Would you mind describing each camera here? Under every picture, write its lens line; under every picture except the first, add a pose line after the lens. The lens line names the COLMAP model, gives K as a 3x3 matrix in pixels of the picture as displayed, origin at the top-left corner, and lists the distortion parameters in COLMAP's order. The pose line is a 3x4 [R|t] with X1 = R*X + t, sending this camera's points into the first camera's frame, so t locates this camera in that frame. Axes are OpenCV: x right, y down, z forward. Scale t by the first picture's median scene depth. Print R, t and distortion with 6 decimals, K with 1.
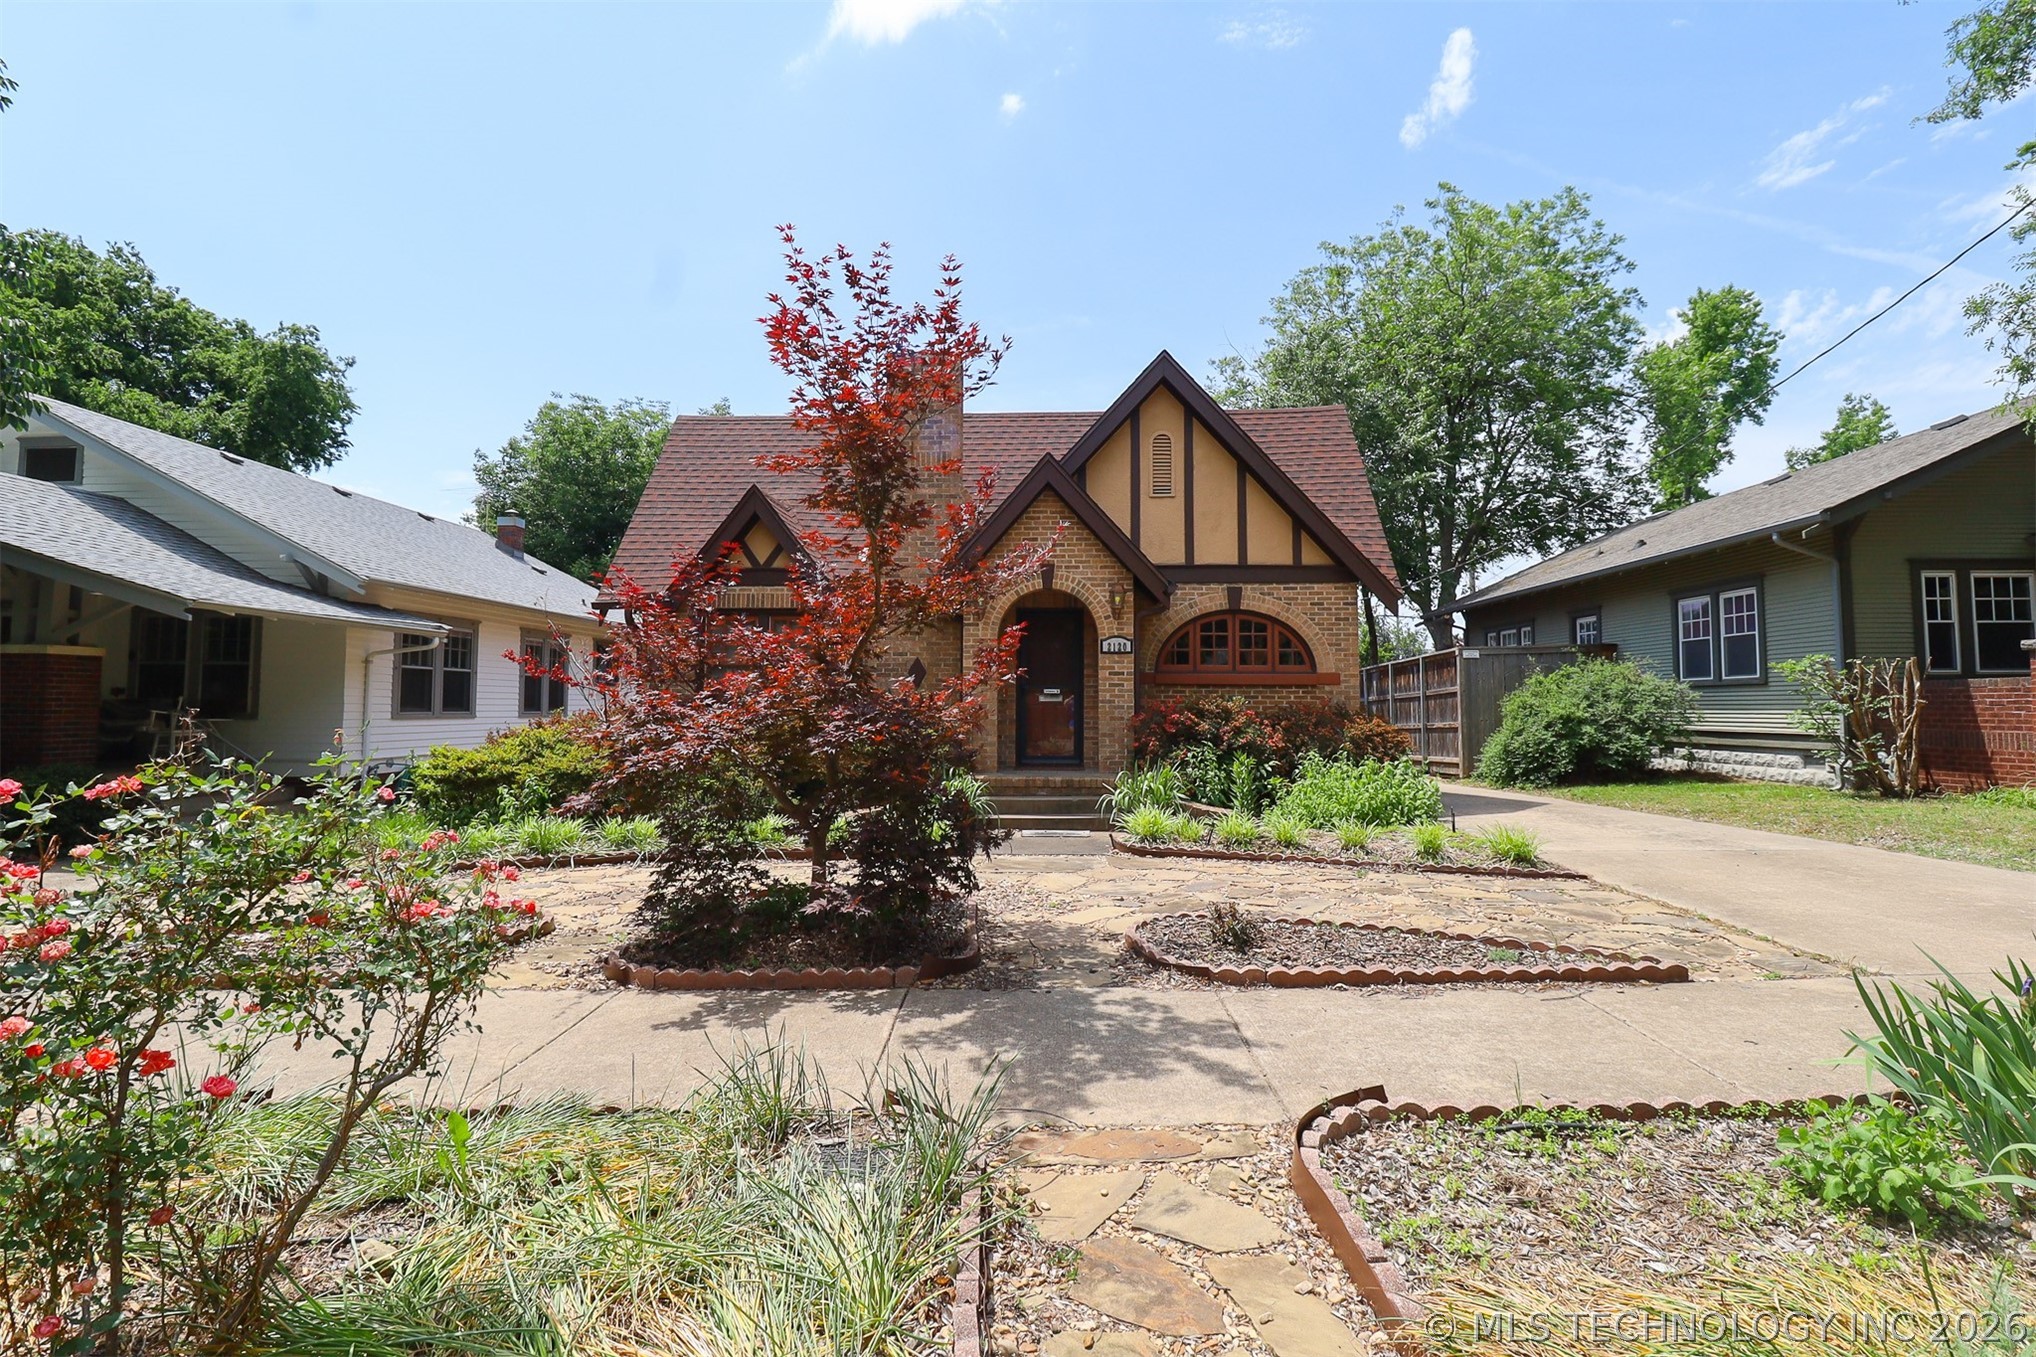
lens RADIAL K [[943.4, 0, 1018.7], [0, 943.4, 651.5], [0, 0, 1]] dist [0.004830, -0.016246]
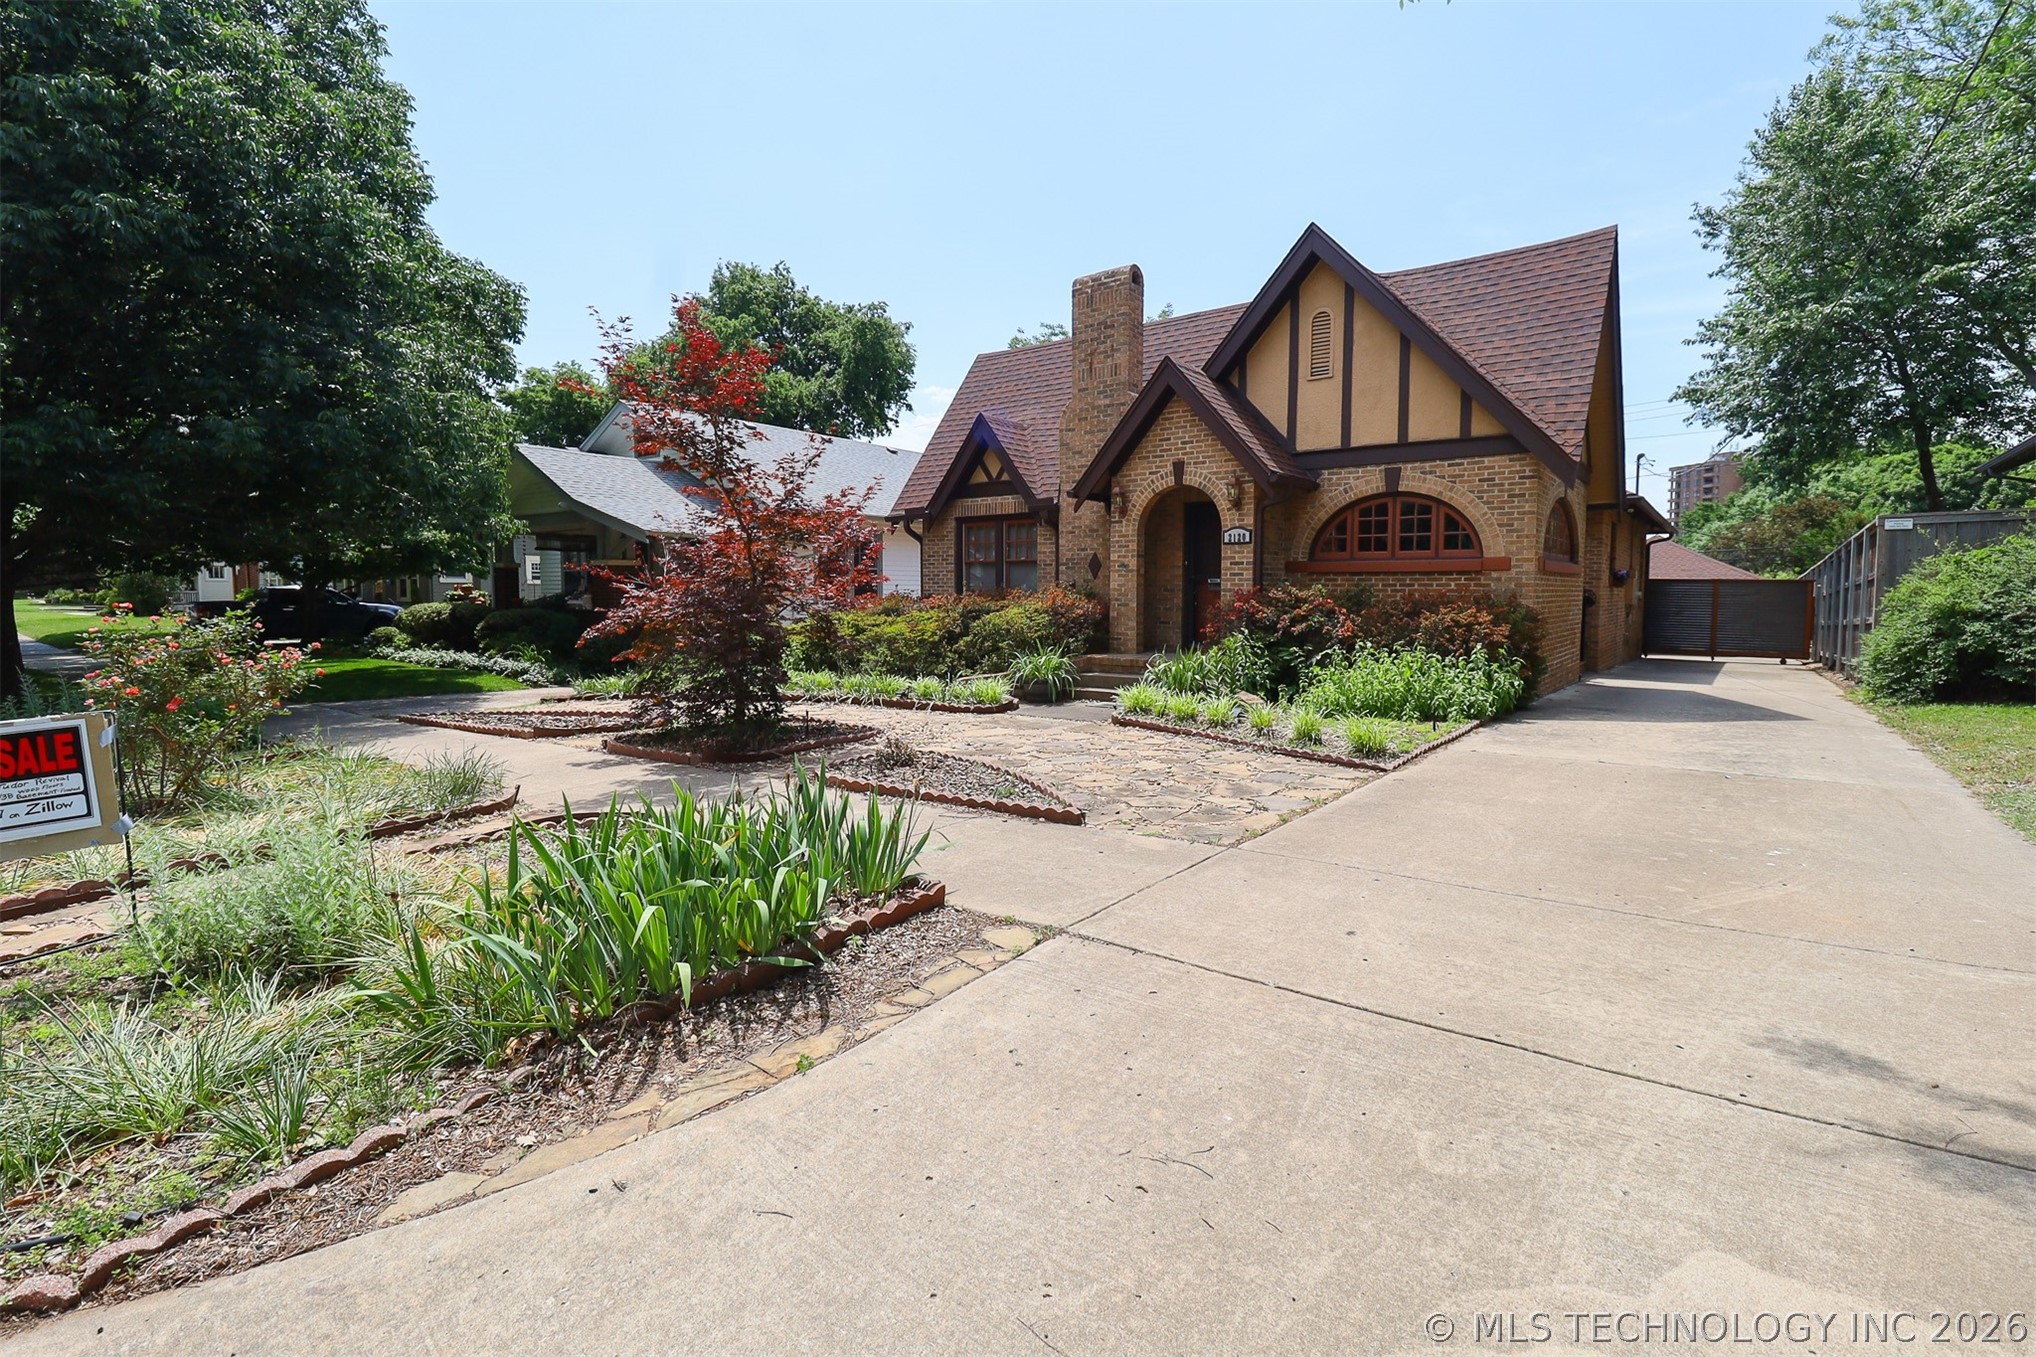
lens RADIAL K [[943.4, 0, 1018.7], [0, 943.4, 651.5], [0, 0, 1]] dist [0.004830, -0.016246]
pose [[0.821877, 0.032874, -0.568716, 0.413633], [0.033588, 0.993800, 0.105985, 0.001318], [0.568674, -0.106208, 0.815677, 0.002021]]
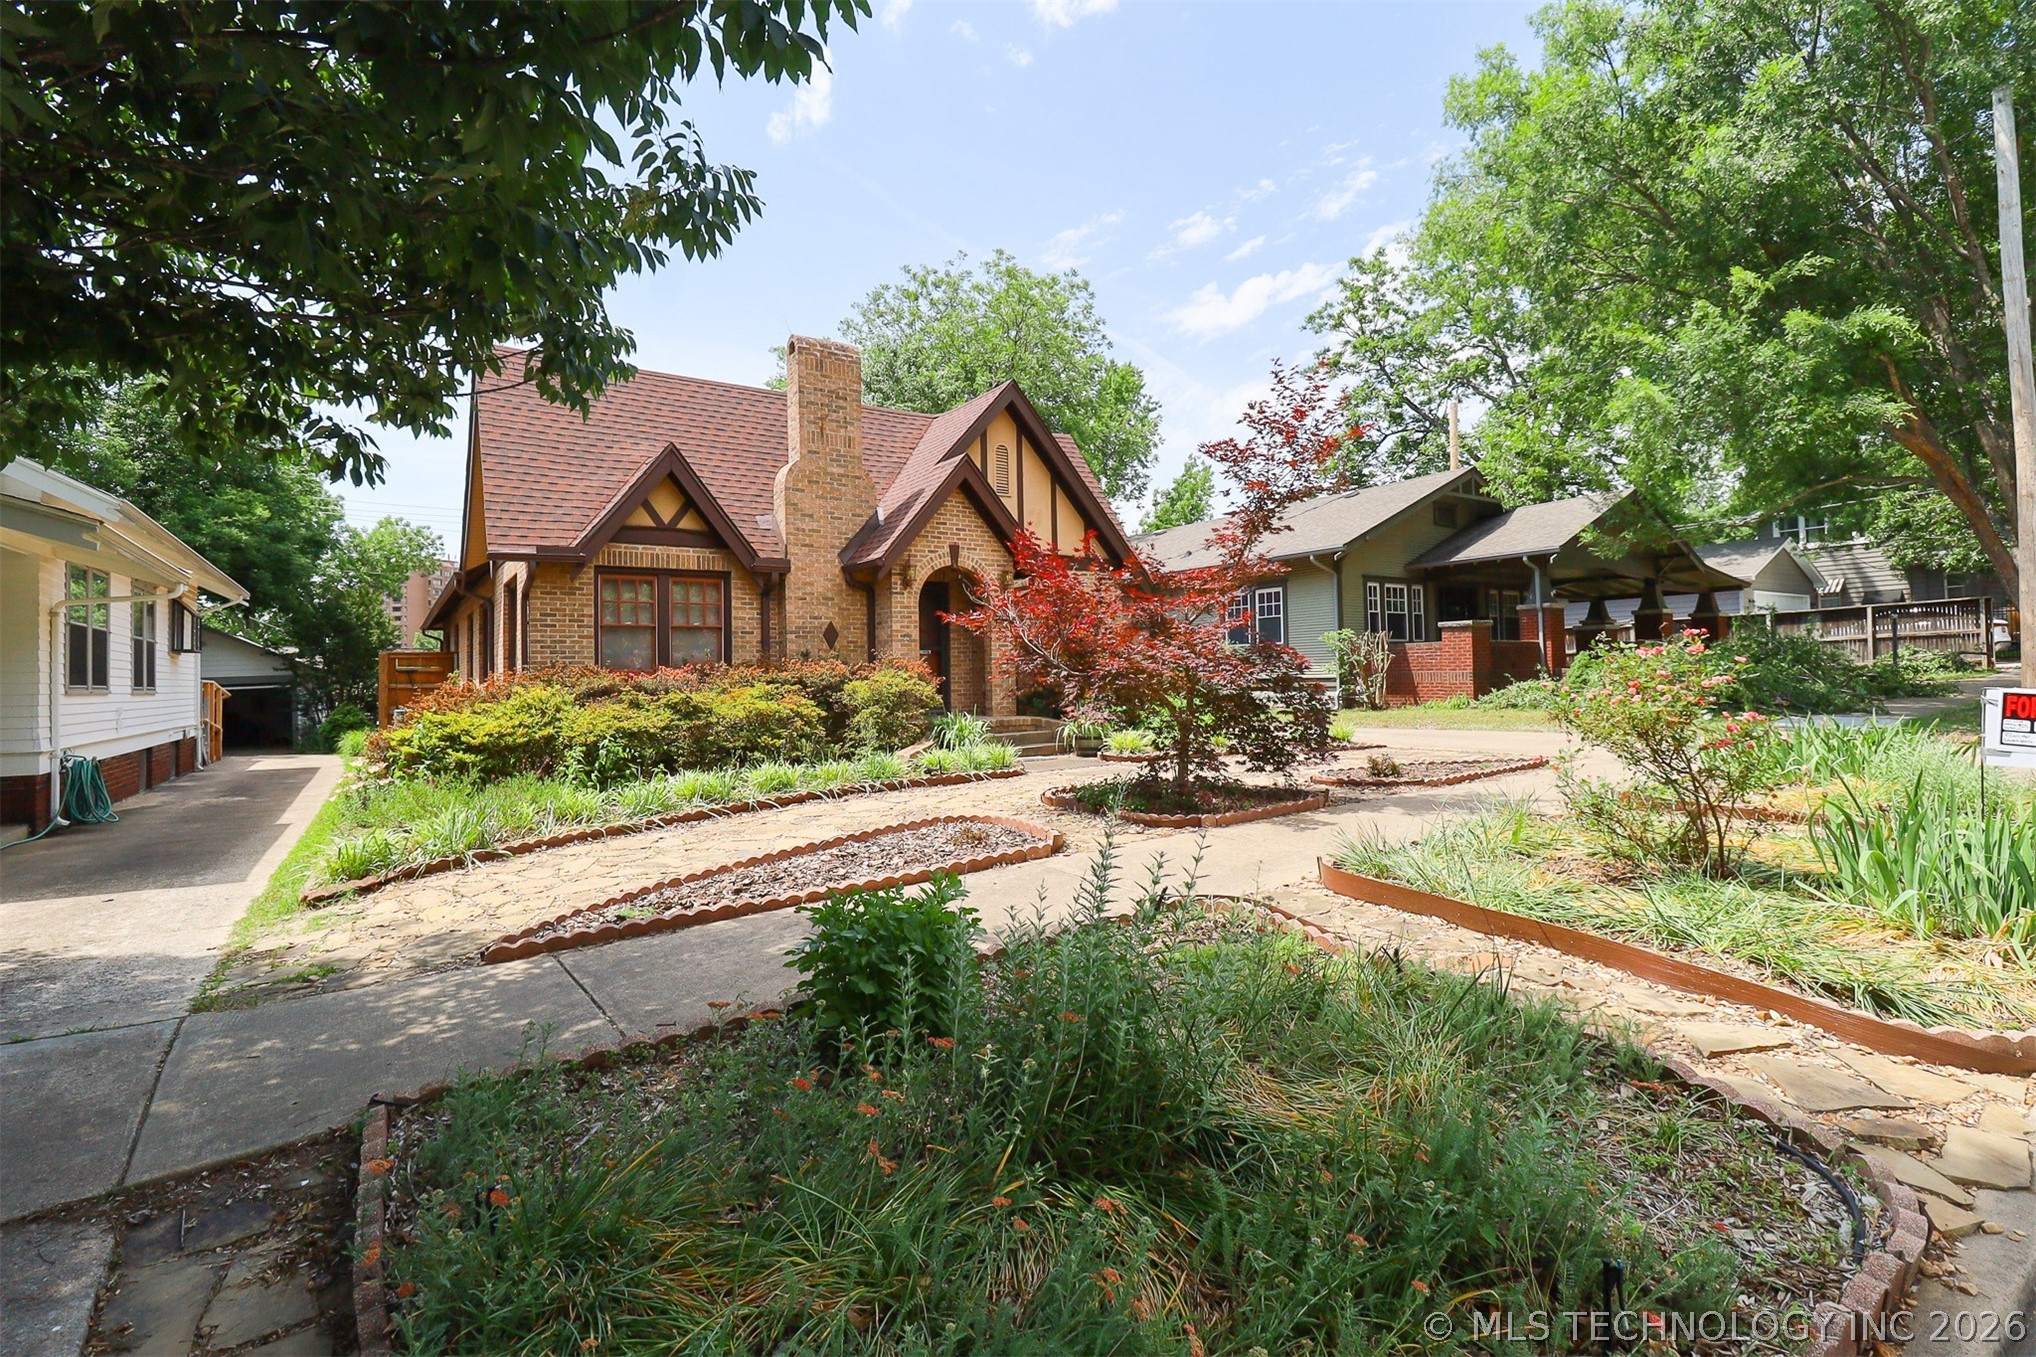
lens RADIAL K [[943.4, 0, 1018.7], [0, 943.4, 651.5], [0, 0, 1]] dist [0.004830, -0.016246]
pose [[0.798060, -0.001034, 0.602577, -0.523945], [-0.014164, 0.999690, 0.020475, 0.014083], [-0.602411, -0.024875, 0.797798, -0.010264]]
